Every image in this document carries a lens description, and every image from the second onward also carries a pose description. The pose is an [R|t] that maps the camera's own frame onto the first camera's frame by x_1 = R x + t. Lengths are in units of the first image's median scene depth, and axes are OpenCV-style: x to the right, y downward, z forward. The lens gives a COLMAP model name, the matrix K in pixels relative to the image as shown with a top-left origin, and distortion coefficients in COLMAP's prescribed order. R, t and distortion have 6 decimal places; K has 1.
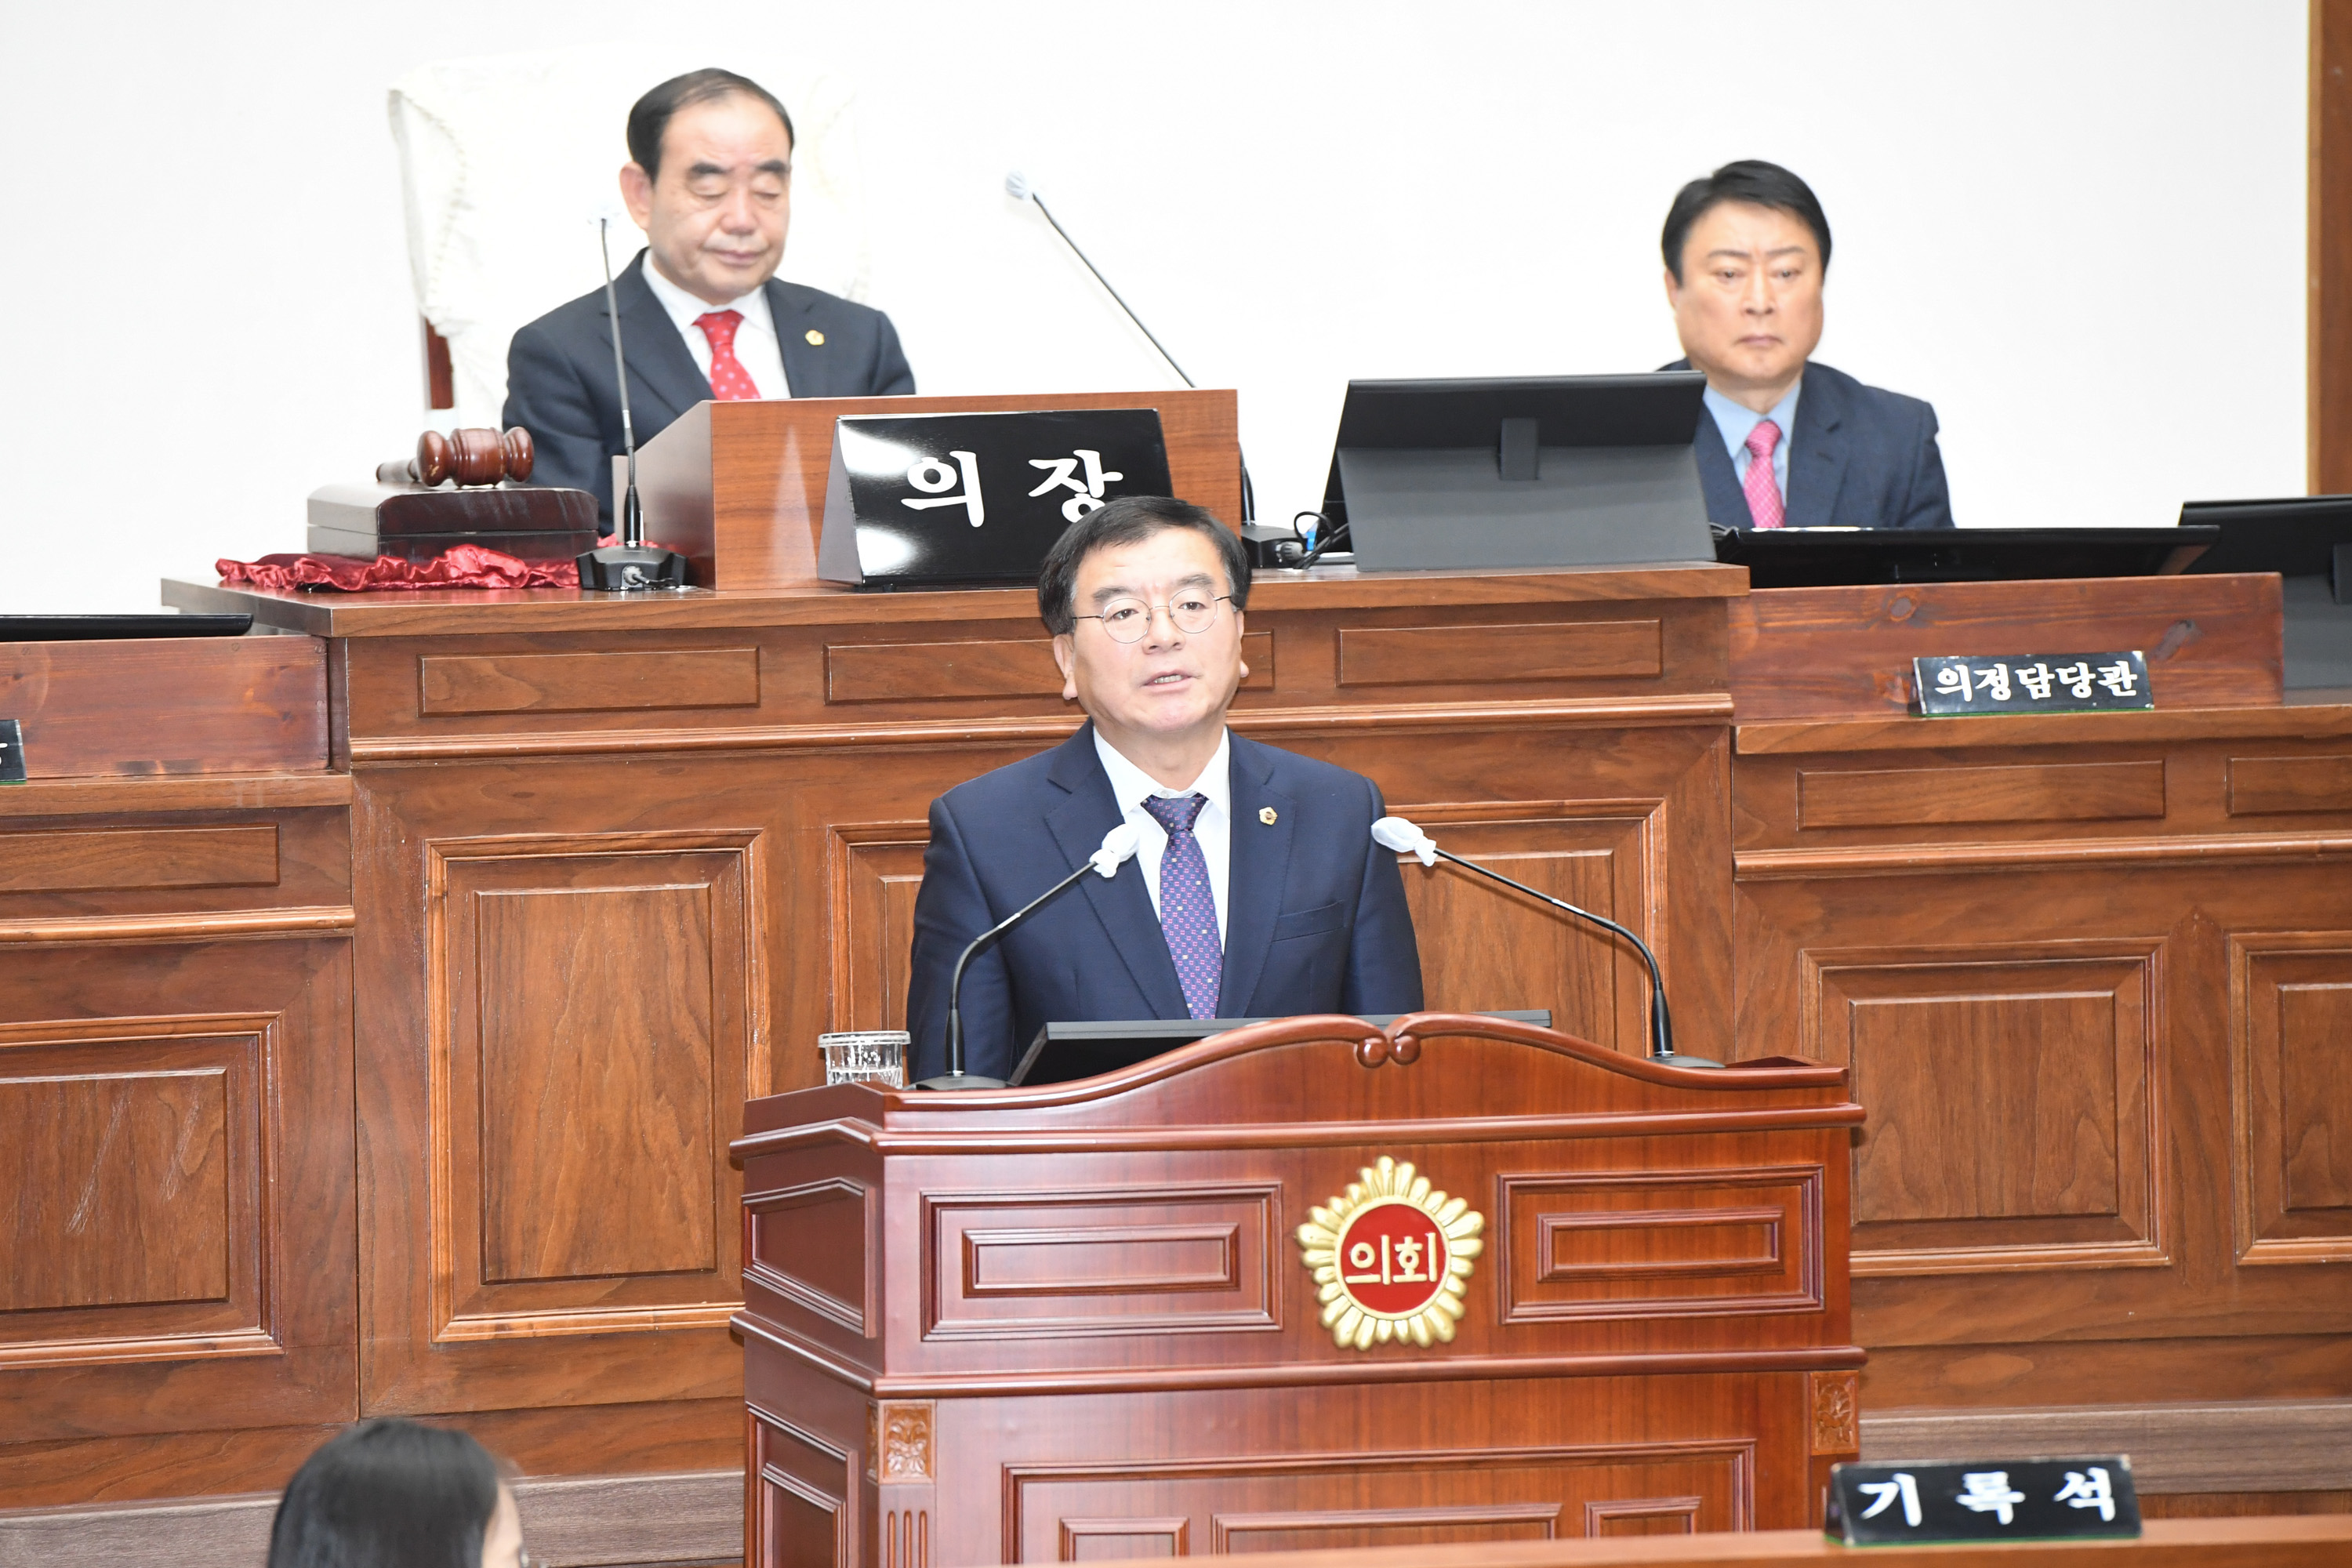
lens RADIAL K [[13089.9, 0, 1159.8], [0, 13089.9, 769.7], [0, 0, 1]] dist [2.214185, 0.000000]
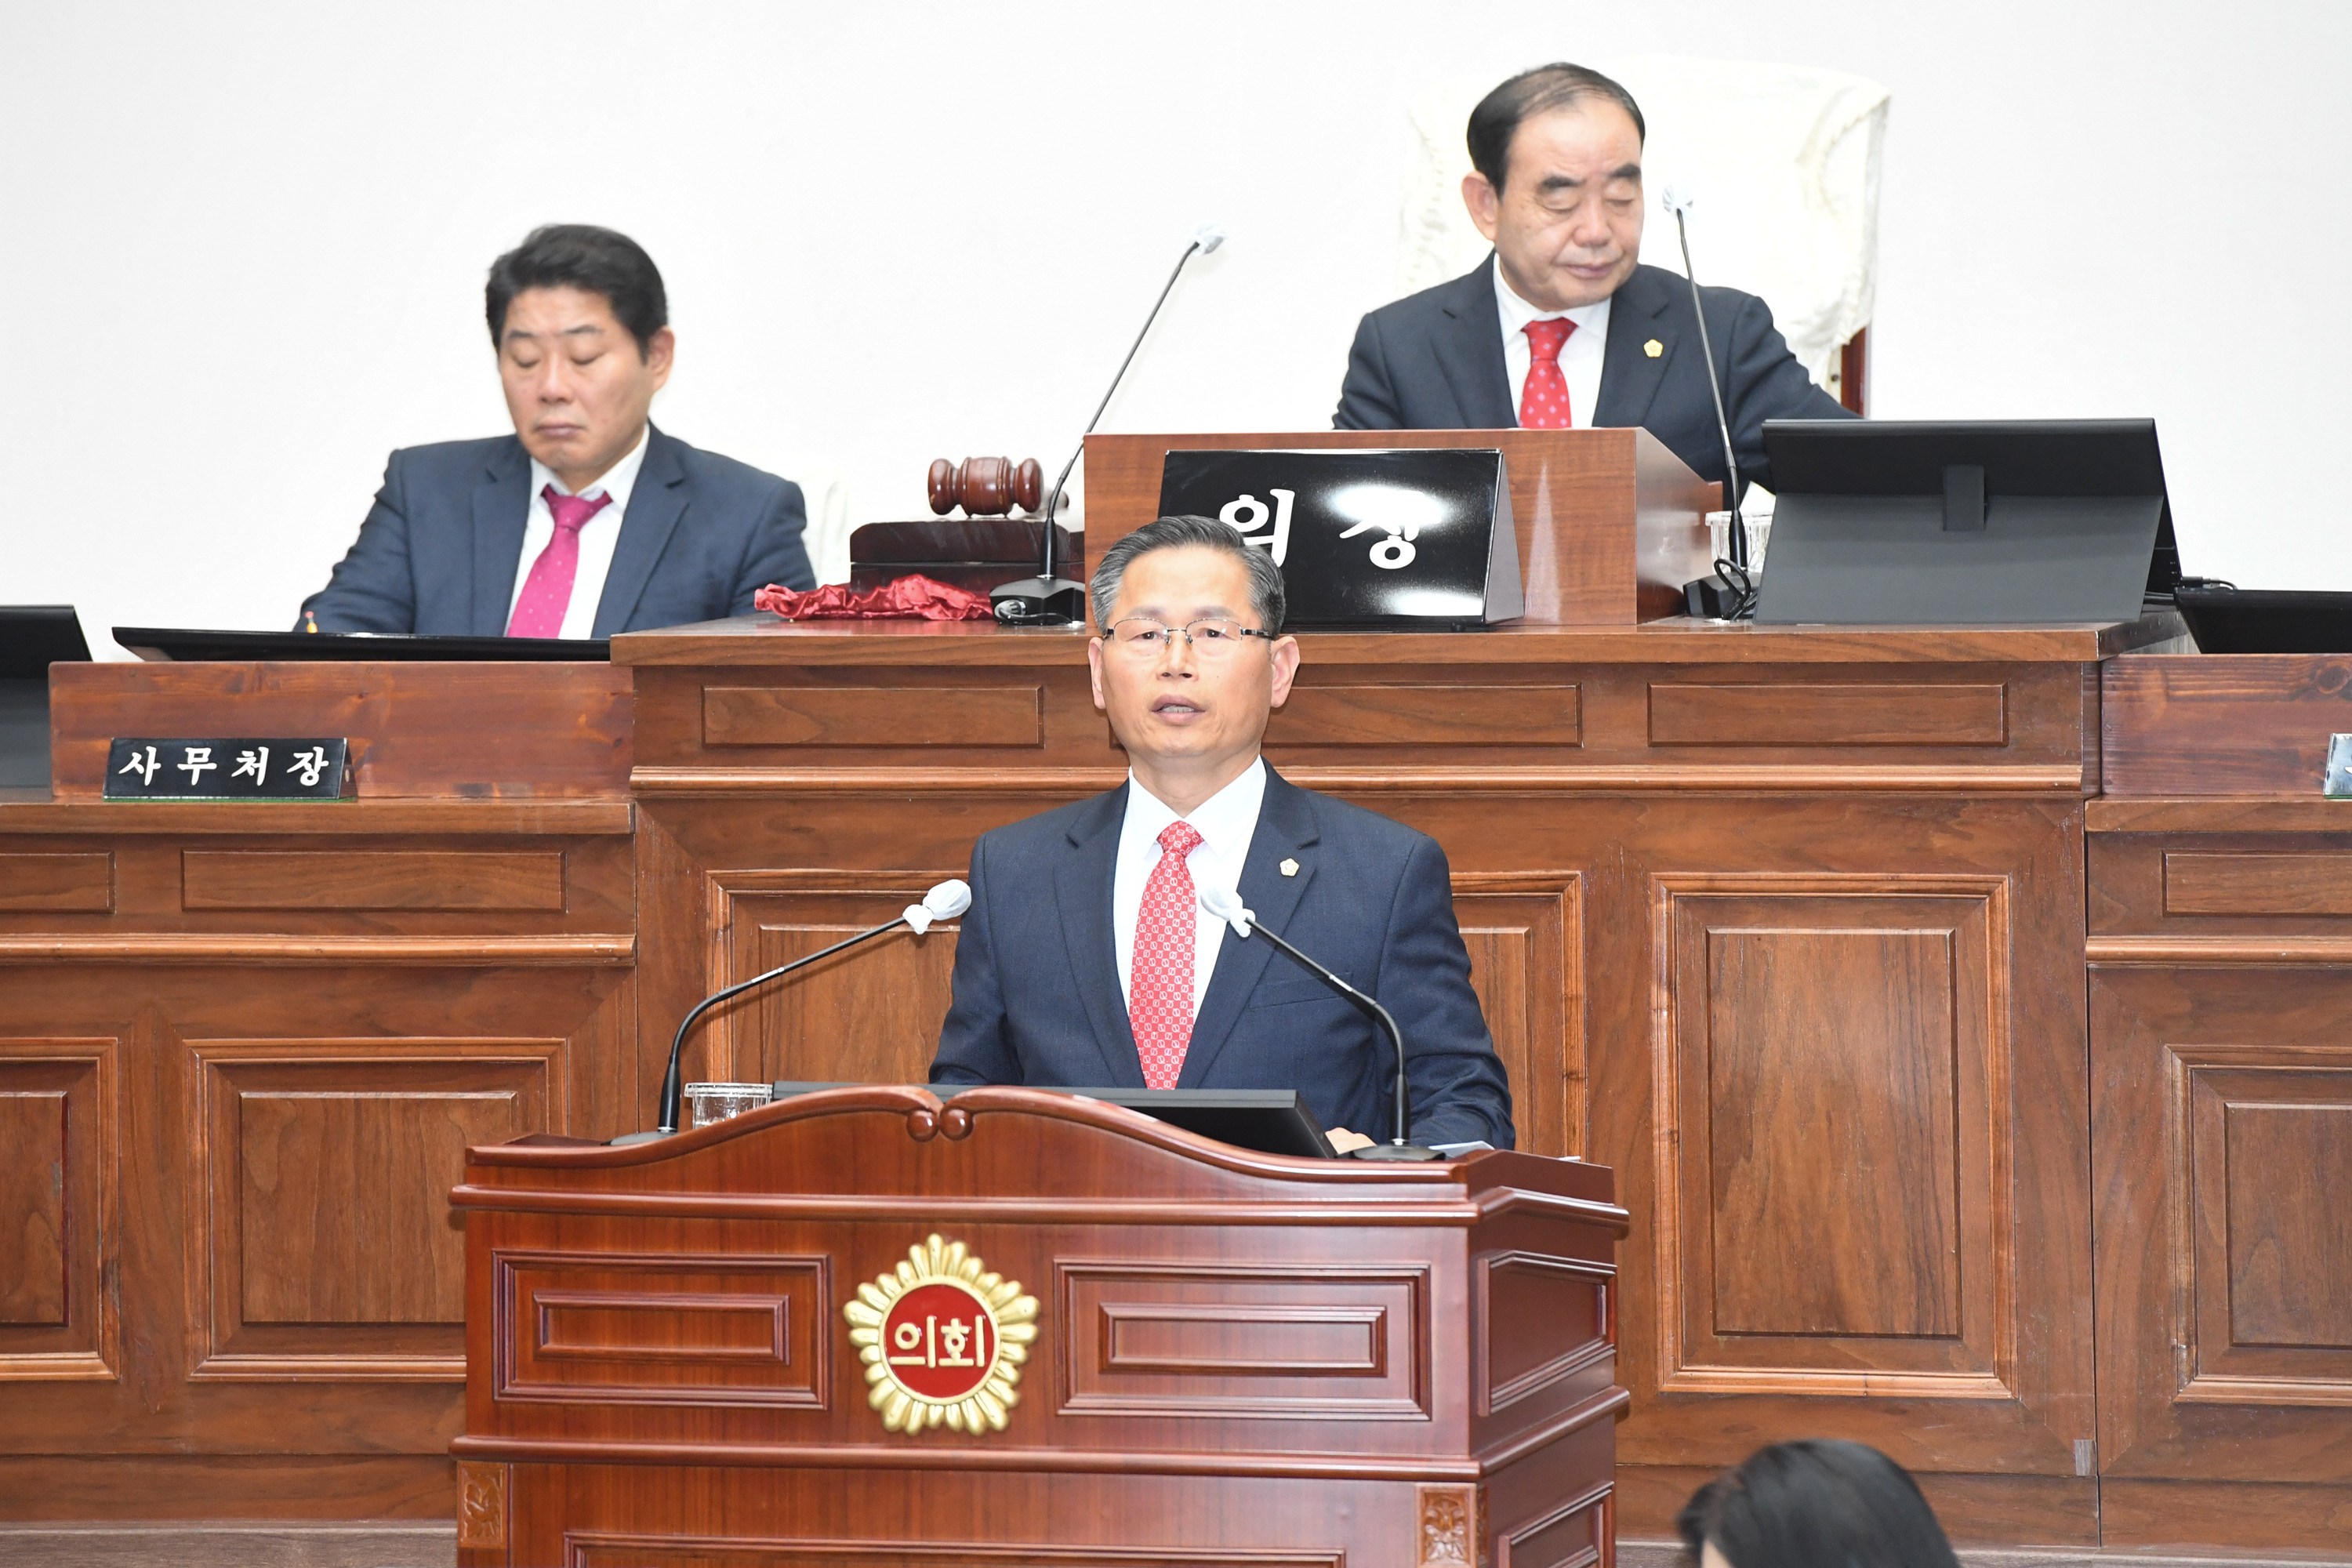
lens RADIAL K [[13089.9, 0, 1123.8], [0, 13089.9, 796.3], [0, 0, 1]] dist [2.214185, 0.000000]
pose [[0.873287, 0.032957, -0.486091, 0.443126], [-0.030421, 0.999451, 0.013110, -0.013975], [0.486256, 0.003339, 0.873810, 0.151619]]
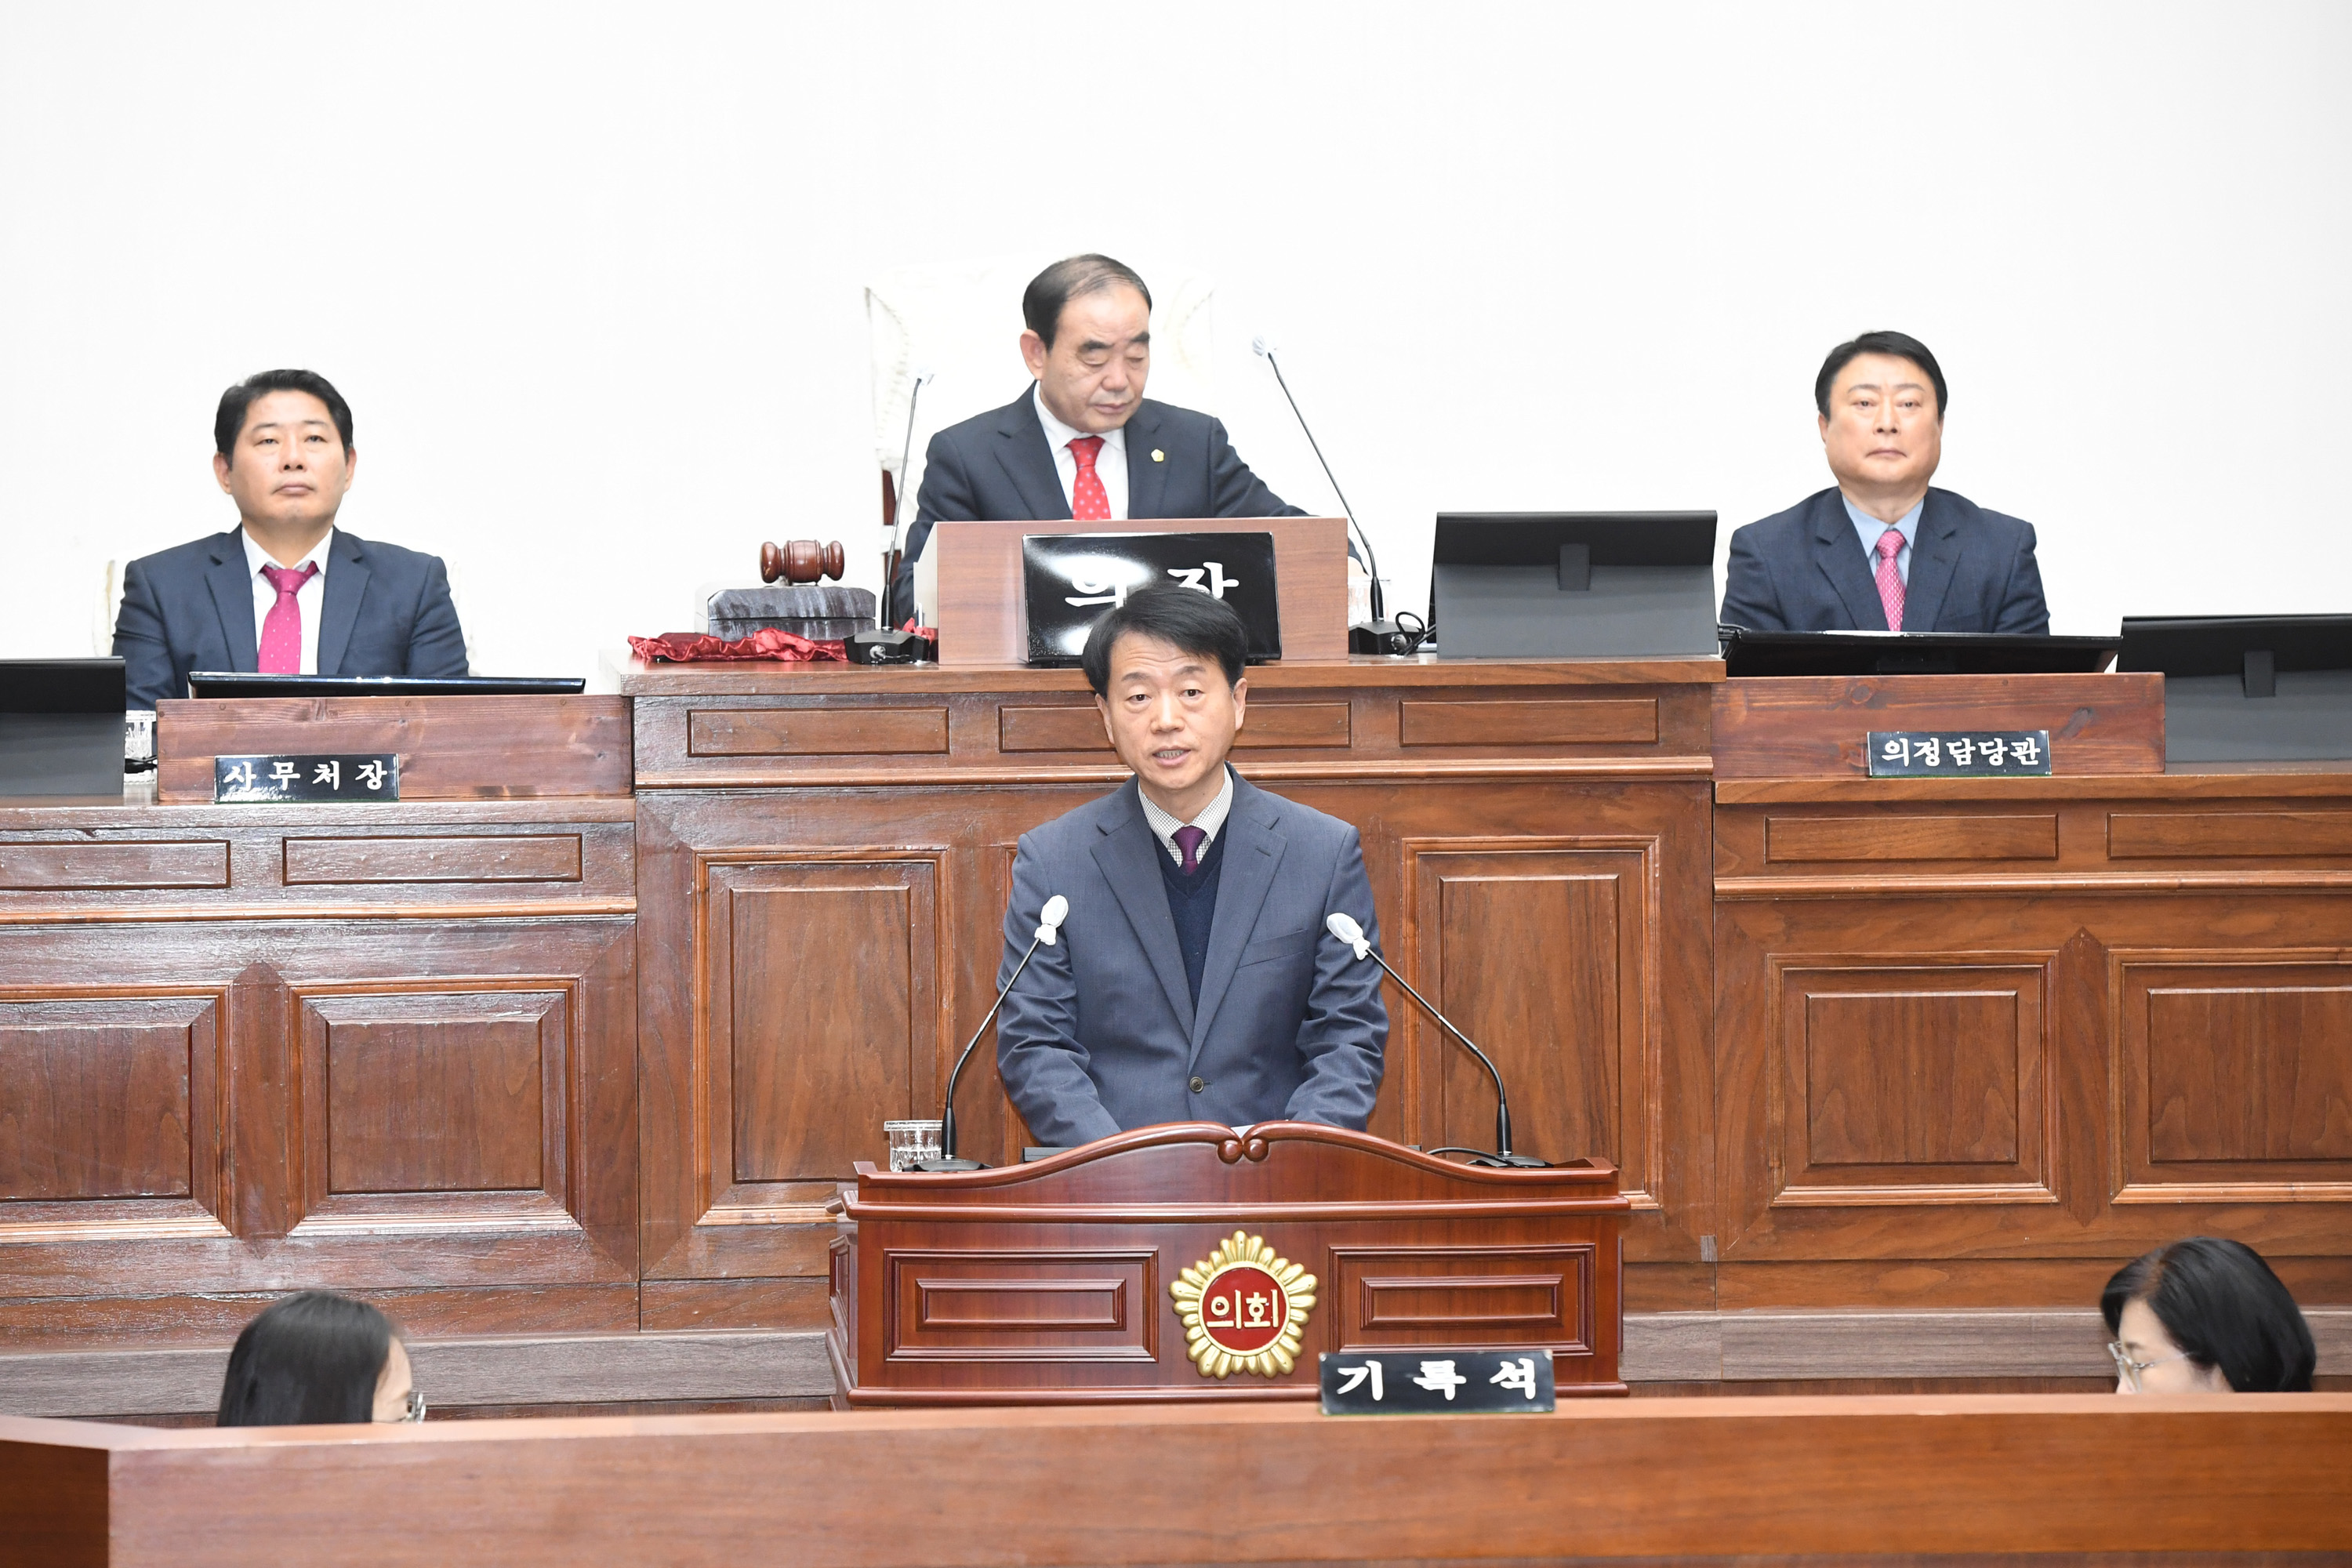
lens RADIAL K [[9633.8, 0, 1115.3], [0, 9633.8, 750.0], [0, 0, 1]] dist [0.893543, 0.000000]
pose [[0.983851, 0.018655, -0.178016, 0.157405], [-0.019005, 0.999819, -0.000259, -0.005158], [0.177979, 0.003638, 0.984028, 0.046313]]
